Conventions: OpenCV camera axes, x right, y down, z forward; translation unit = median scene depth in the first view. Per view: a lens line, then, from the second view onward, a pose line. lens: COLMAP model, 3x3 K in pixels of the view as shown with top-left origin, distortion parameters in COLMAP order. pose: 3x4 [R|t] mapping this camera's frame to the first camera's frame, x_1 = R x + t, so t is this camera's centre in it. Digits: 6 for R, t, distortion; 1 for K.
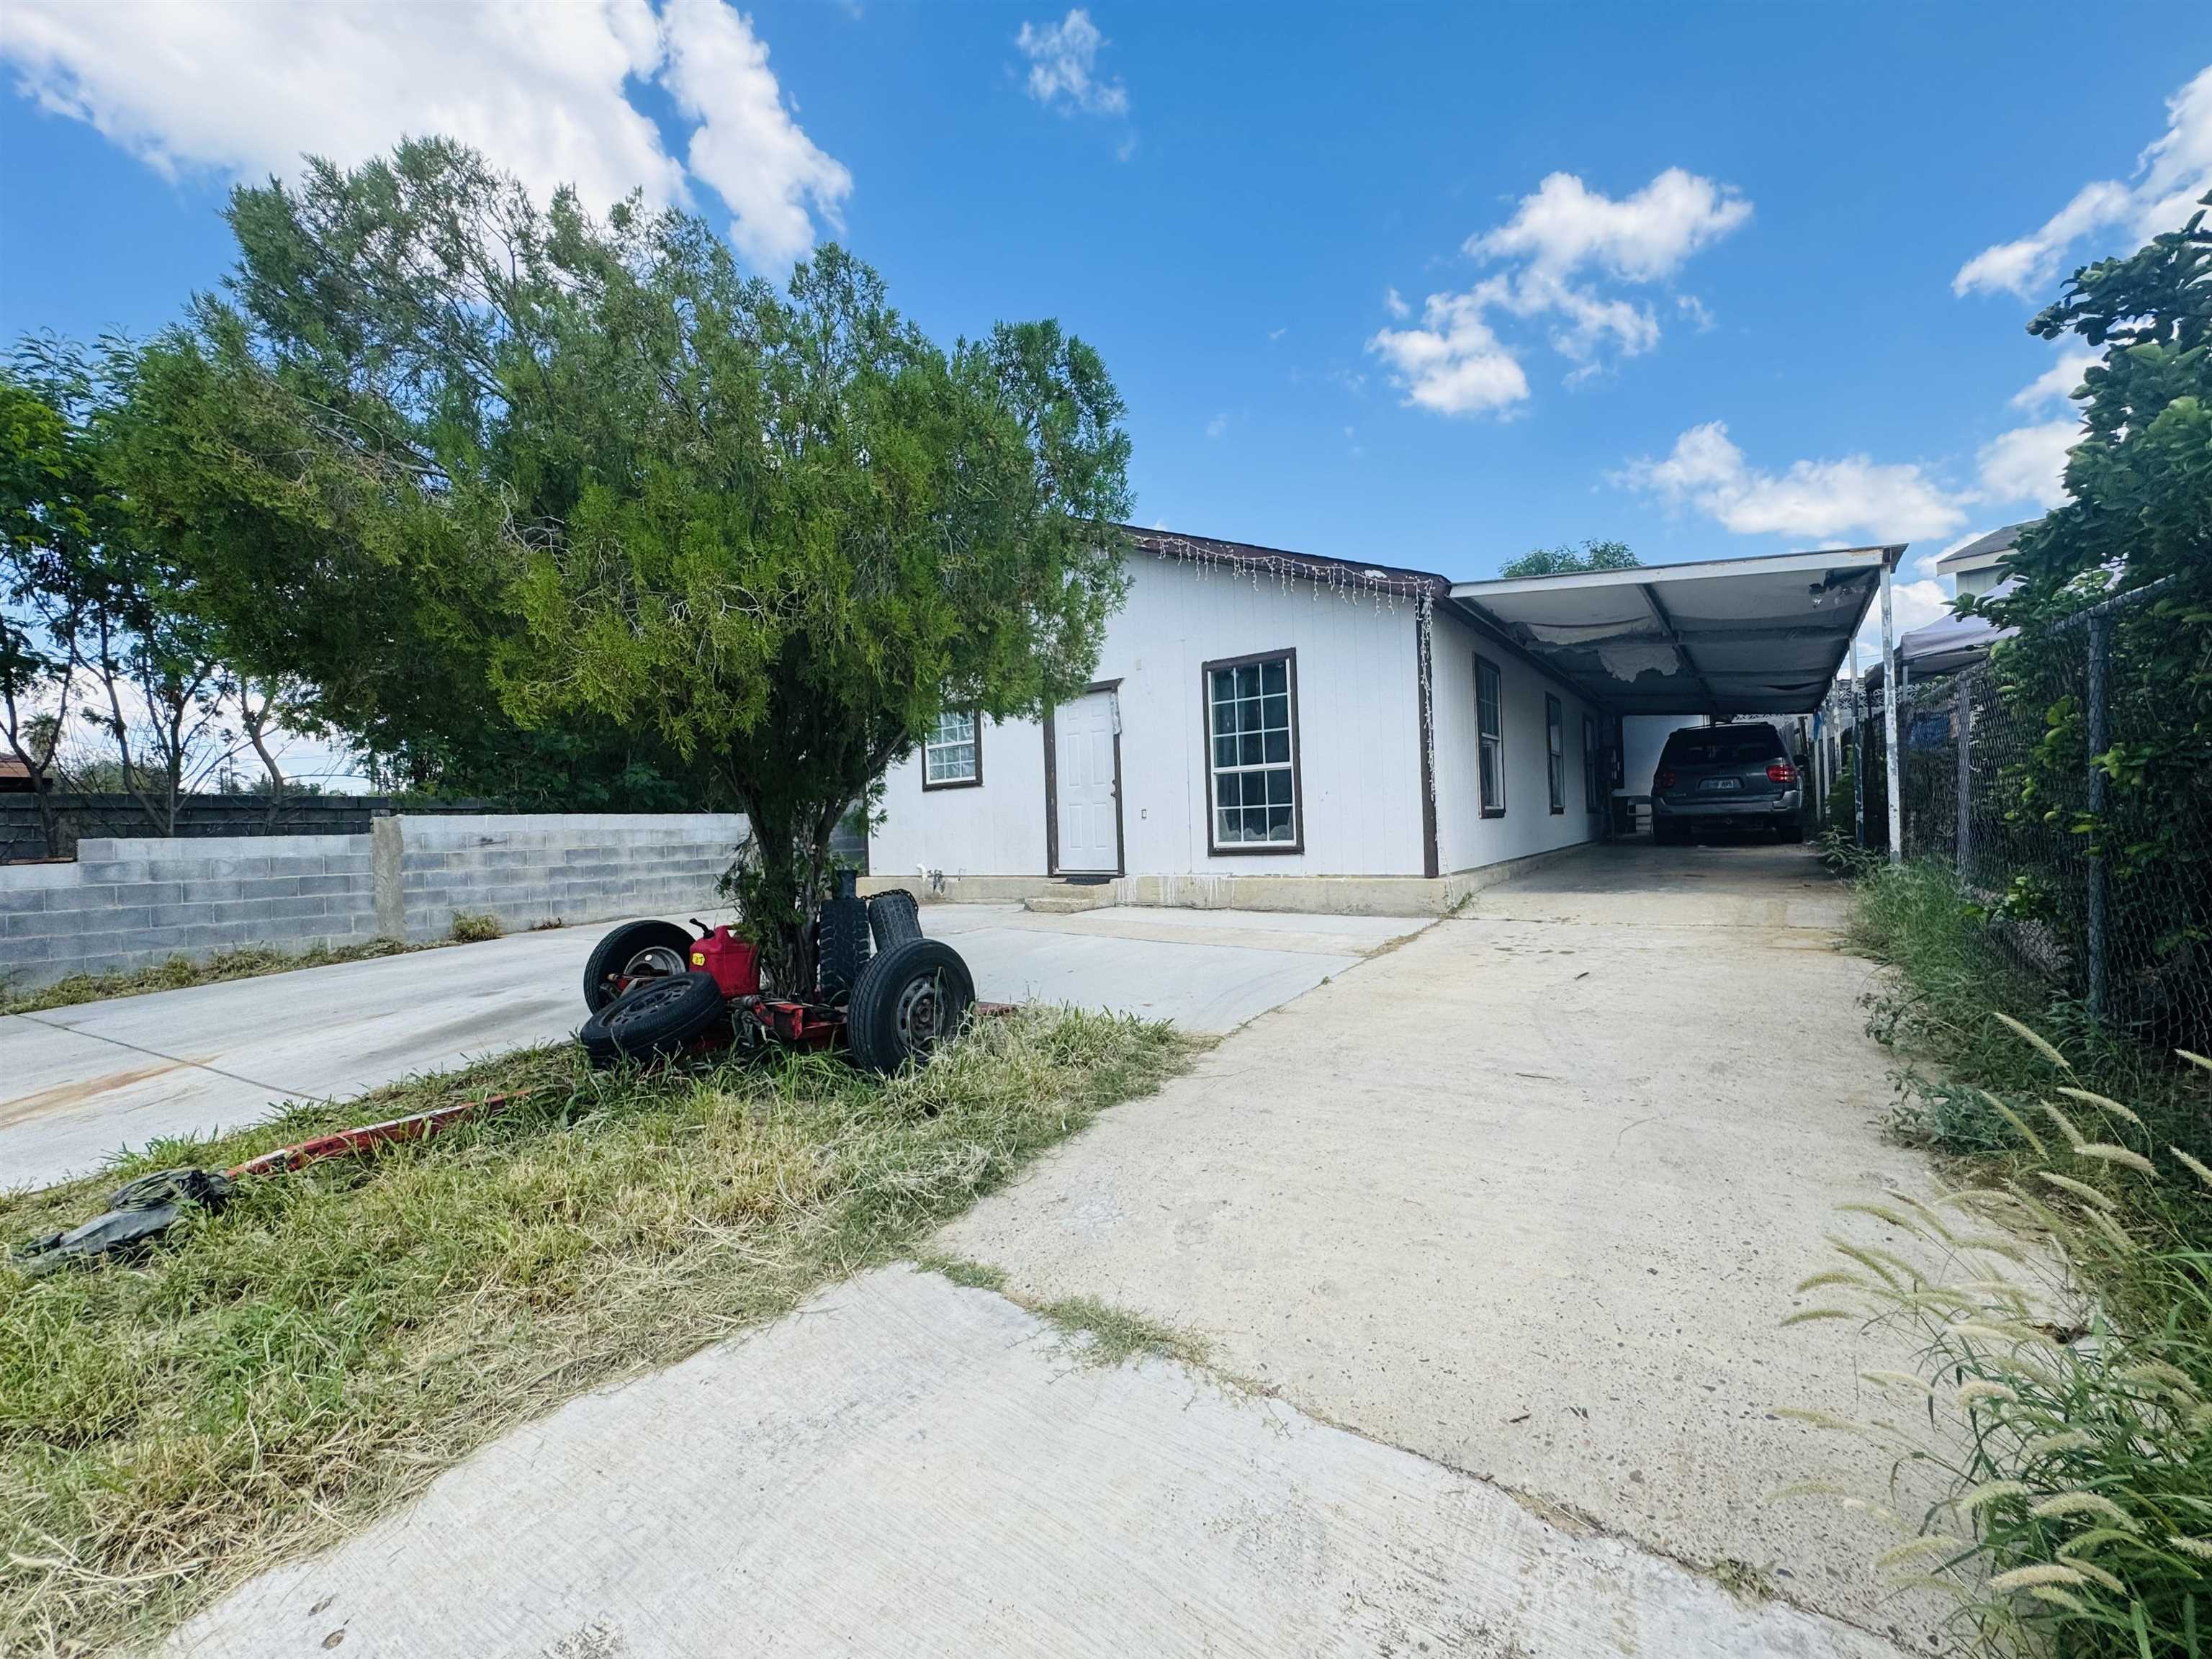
lens RADIAL K [[890.2, 0, 1106.6], [0, 890.2, 834.5], [0, 0, 1]] dist [-0.007973, 0.000535]
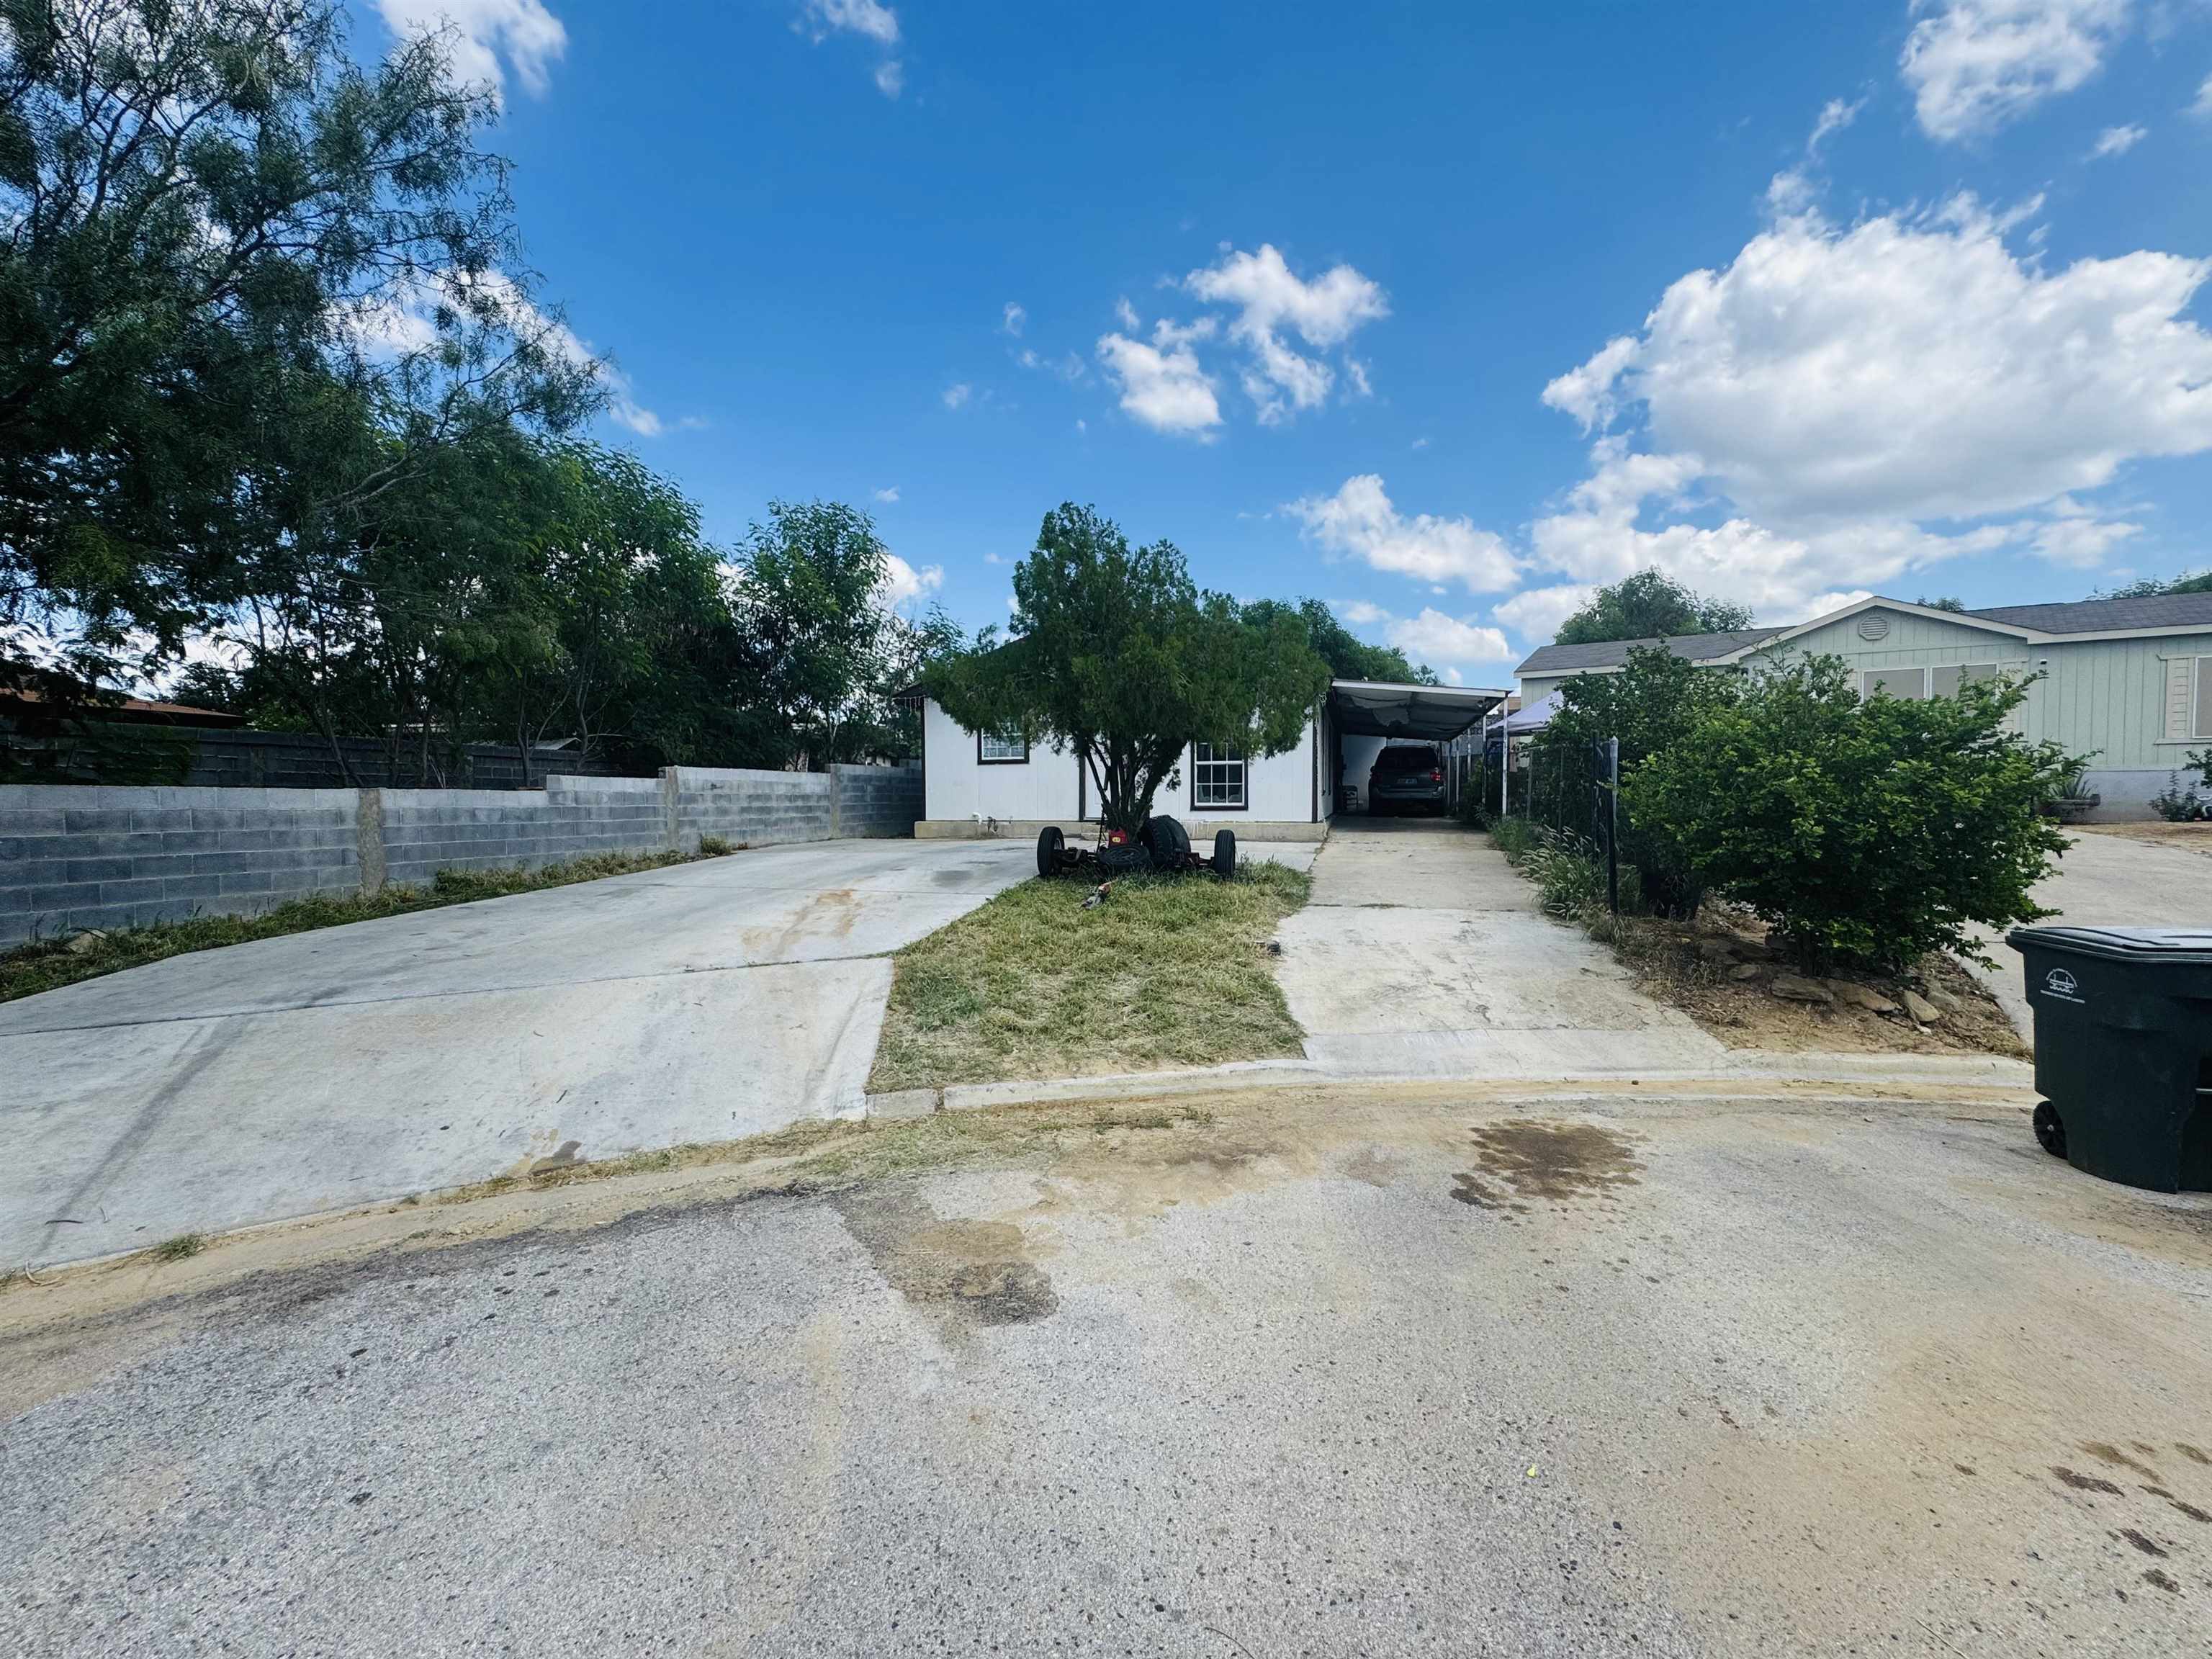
lens RADIAL K [[892.9, 0, 1106.0], [0, 892.9, 829.5], [0, 0, 1]] dist [-0.003706, 0.000108]
pose [[0.942733, 0.022725, 0.332772, -0.603090], [-0.030817, 0.999343, 0.019058, 0.031289], [-0.332121, -0.028222, 0.942815, -0.598928]]
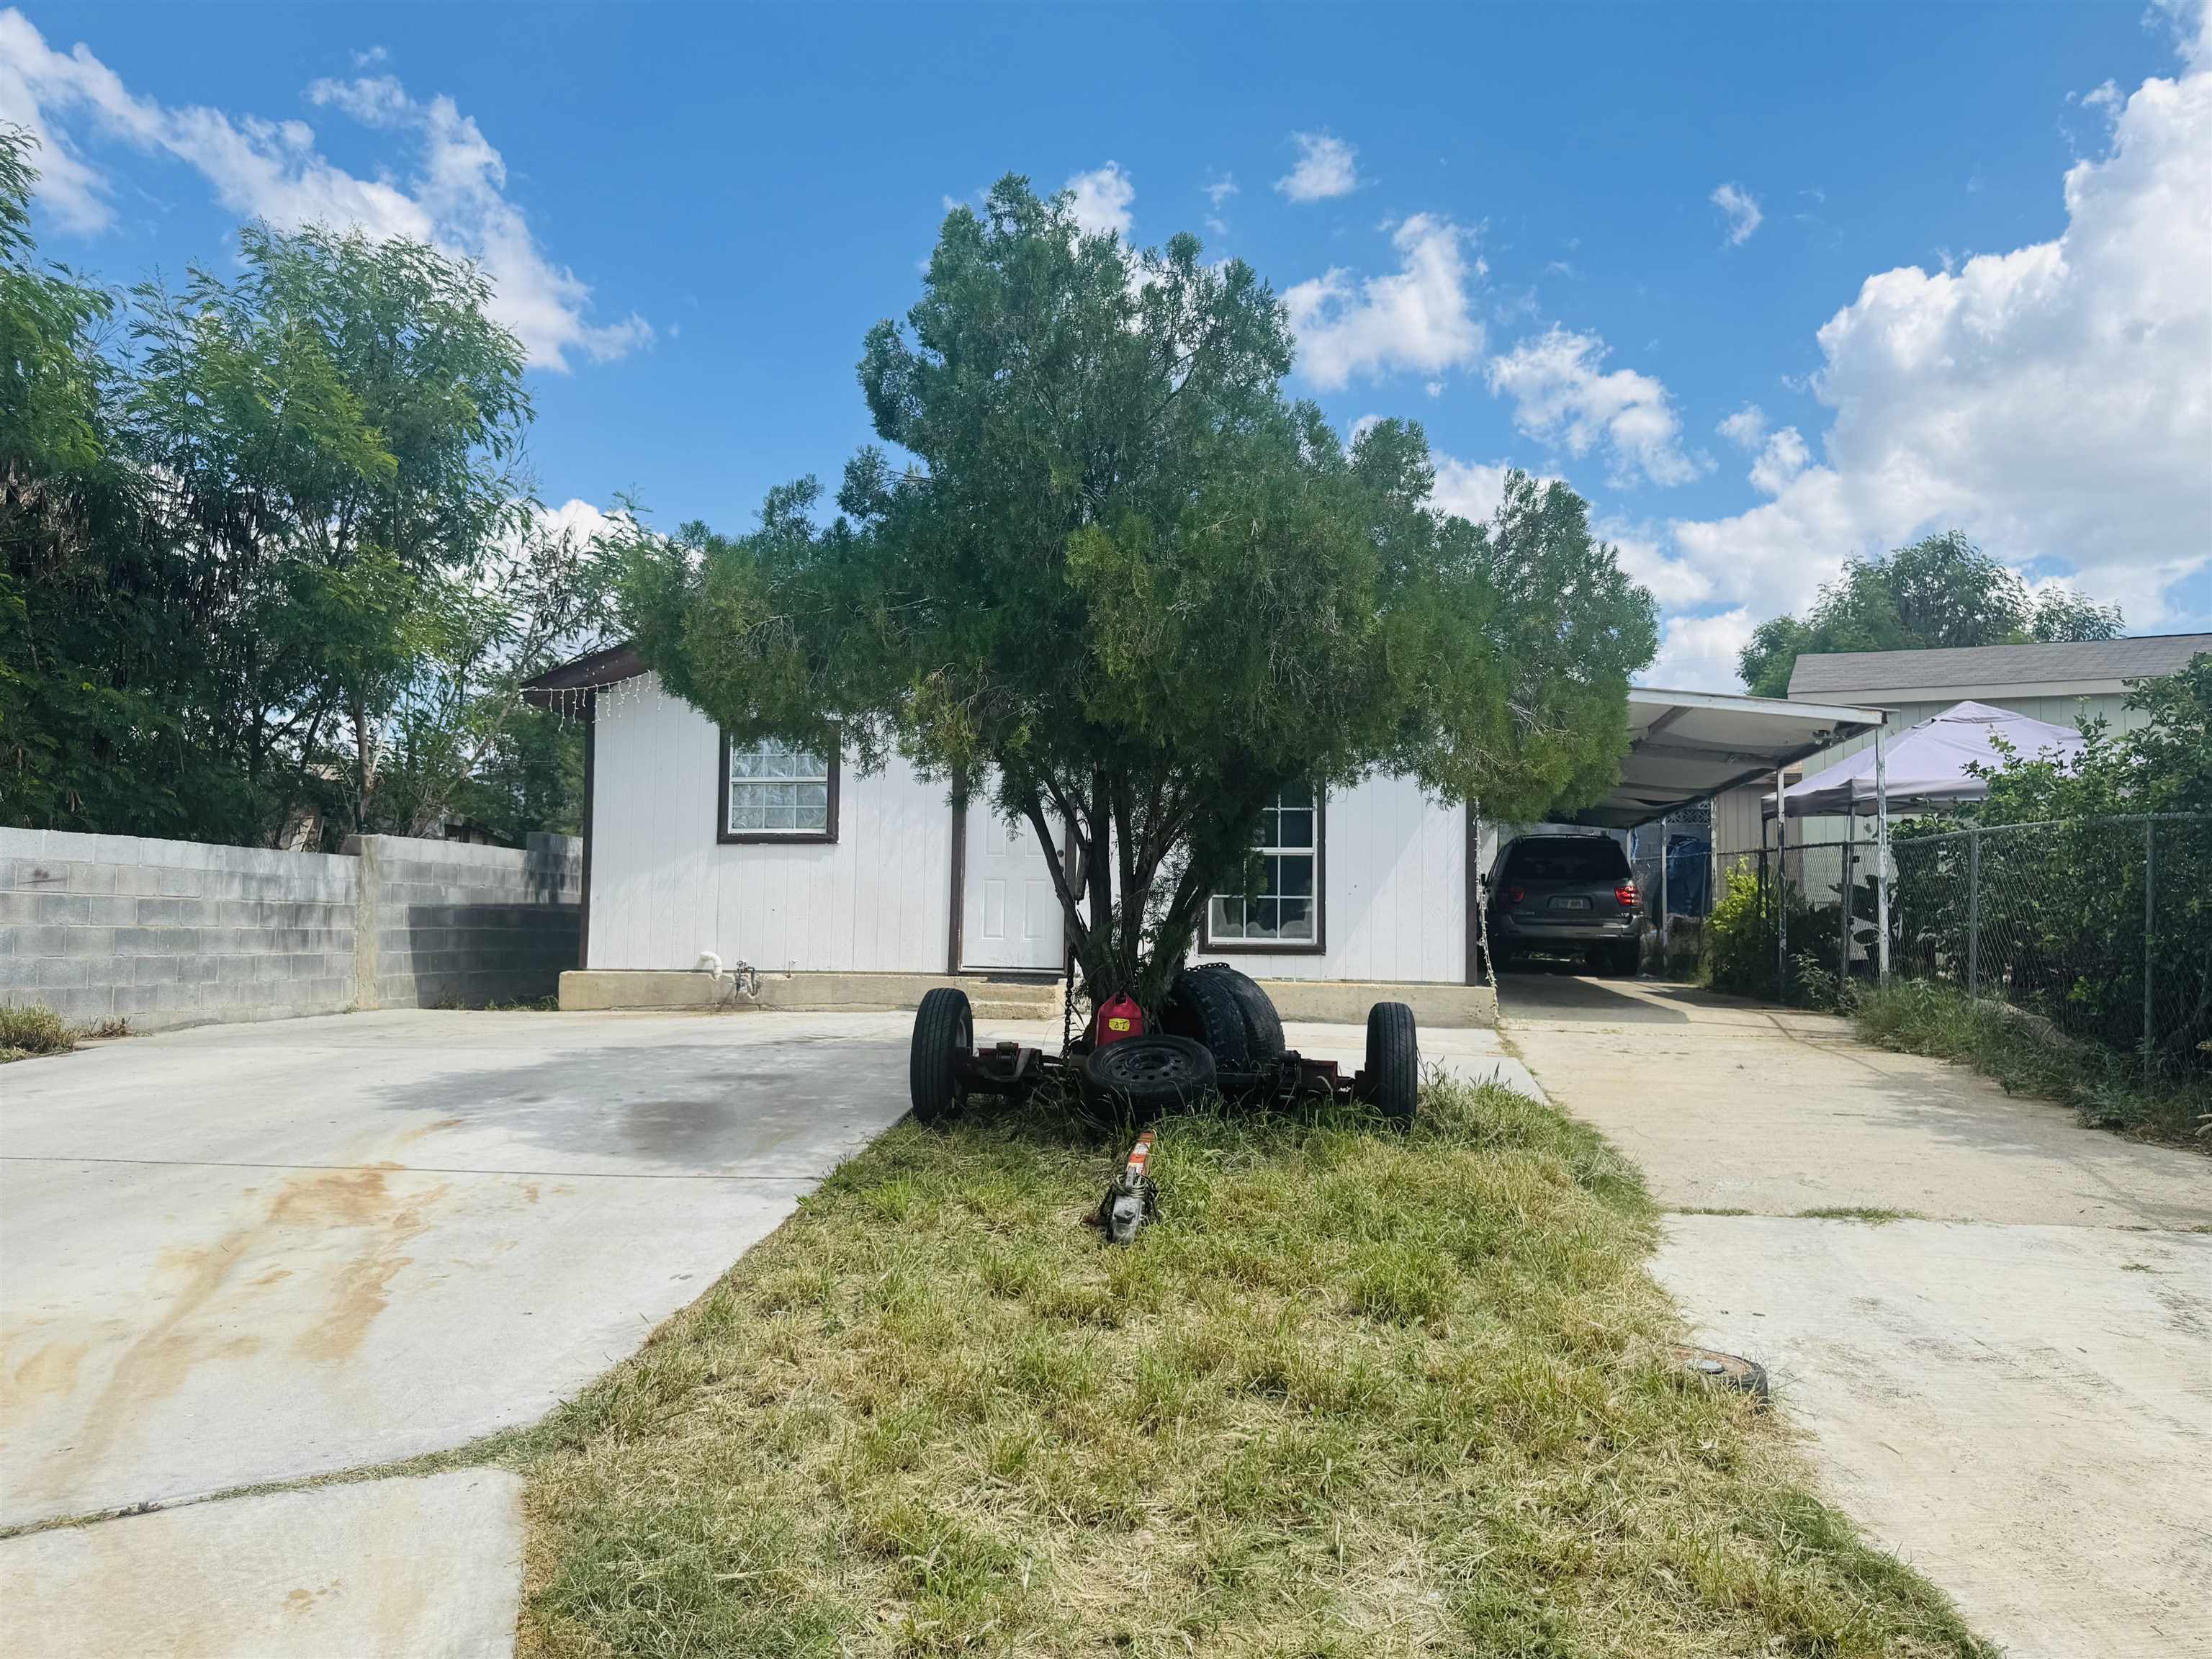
lens RADIAL K [[1544.1, 0, 1110.4], [0, 1544.1, 850.8], [0, 0, 1]] dist [0.089453, -0.120949]
pose [[0.886735, 0.073689, 0.456366, -0.573897], [-0.044637, 0.996249, -0.074132, 0.036615], [-0.460117, 0.045364, 0.886698, -0.211479]]
